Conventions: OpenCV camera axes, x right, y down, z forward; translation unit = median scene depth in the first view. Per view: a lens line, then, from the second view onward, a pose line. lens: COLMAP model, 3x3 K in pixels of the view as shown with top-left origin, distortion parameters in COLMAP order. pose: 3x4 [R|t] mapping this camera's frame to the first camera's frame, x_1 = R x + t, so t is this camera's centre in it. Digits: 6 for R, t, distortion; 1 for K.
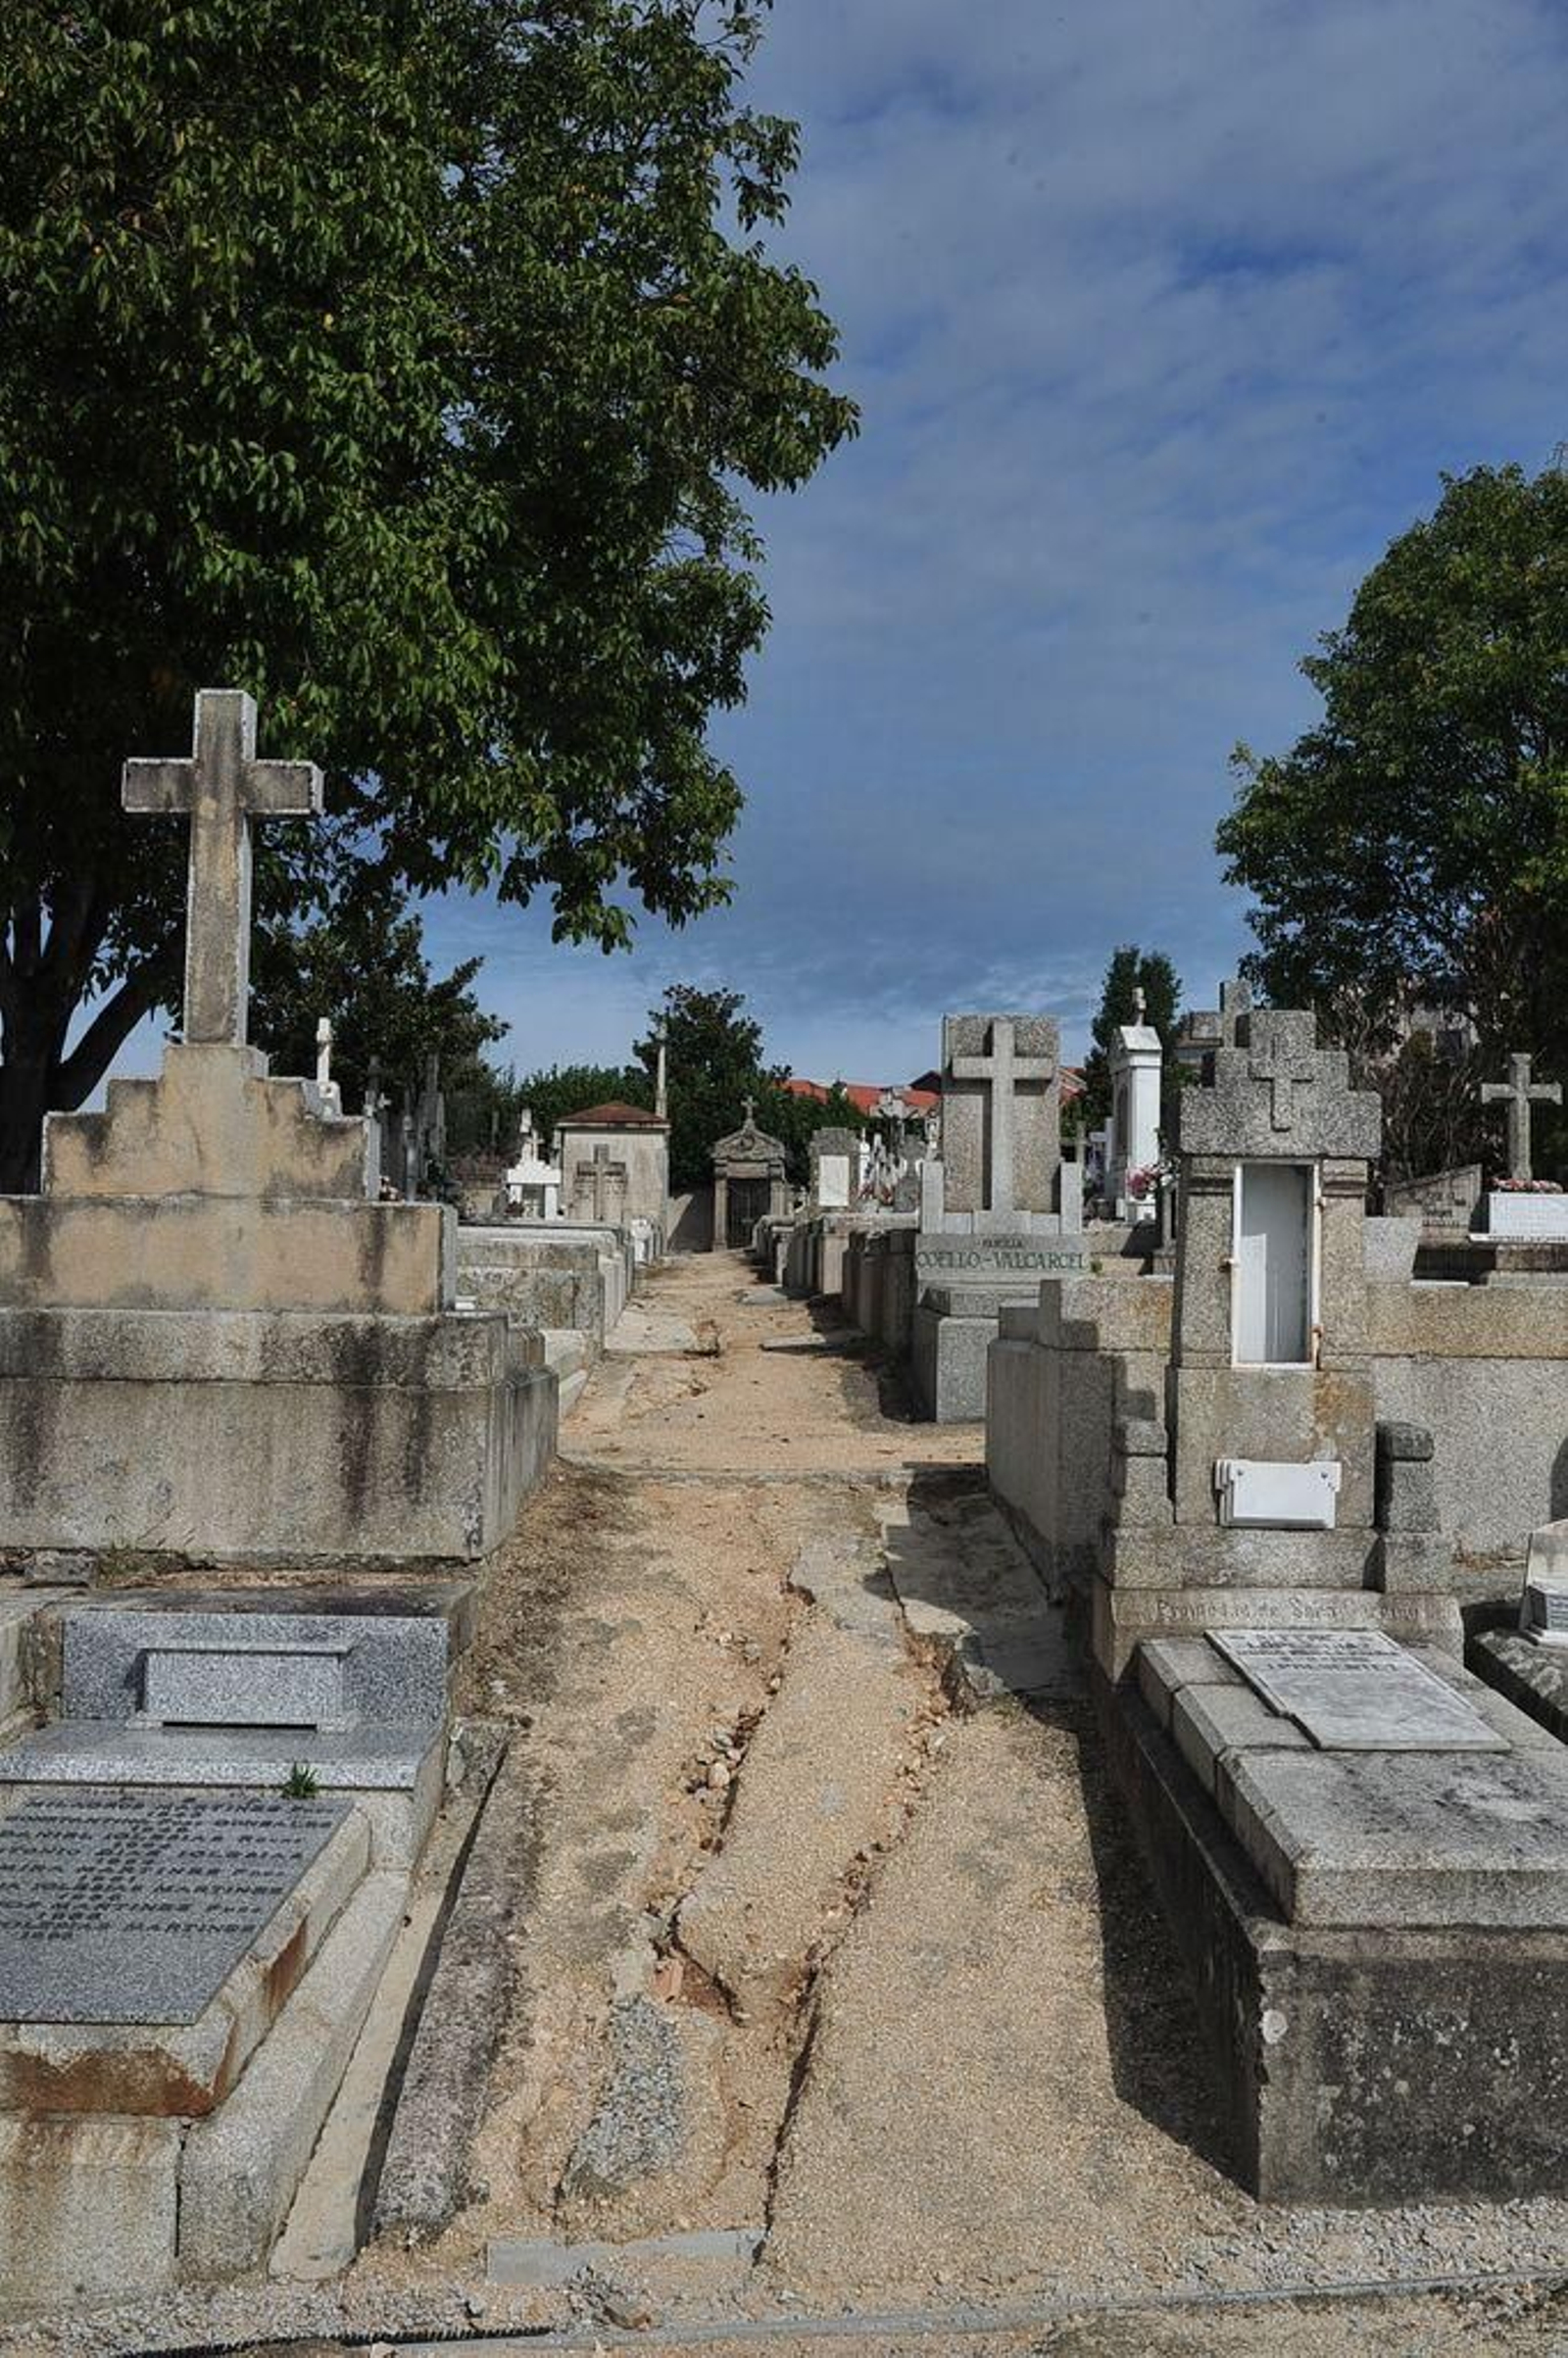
lens RADIAL K [[2269.8, 0, 782.5], [0, 2269.8, 1151.3], [0, 0, 1]] dist [-0.056271, 0.078036]
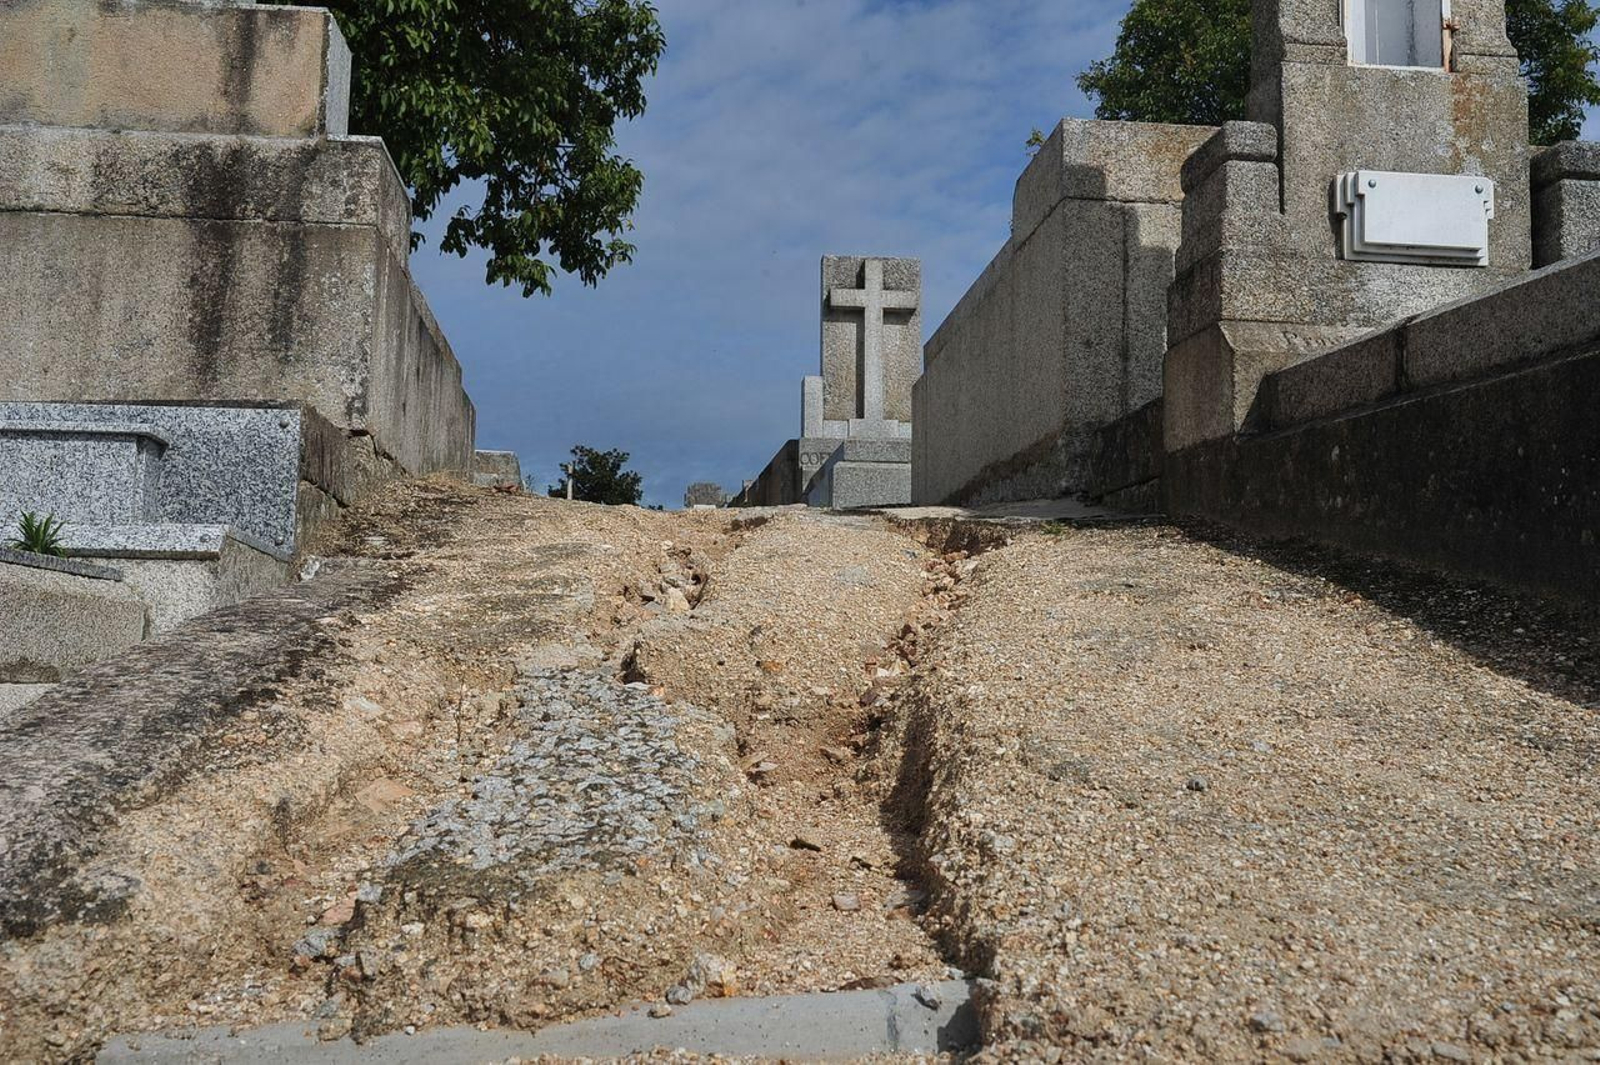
lens RADIAL K [[1540.2, 0, 805.9], [0, 1540.2, 517.8], [0, 0, 1]] dist [-0.056271, 0.078036]
pose [[0.994908, 0.007252, 0.100530, -0.031361], [-0.001048, 0.998098, -0.061635, 0.243282], [-0.100785, 0.061216, 0.993023, 0.441809]]
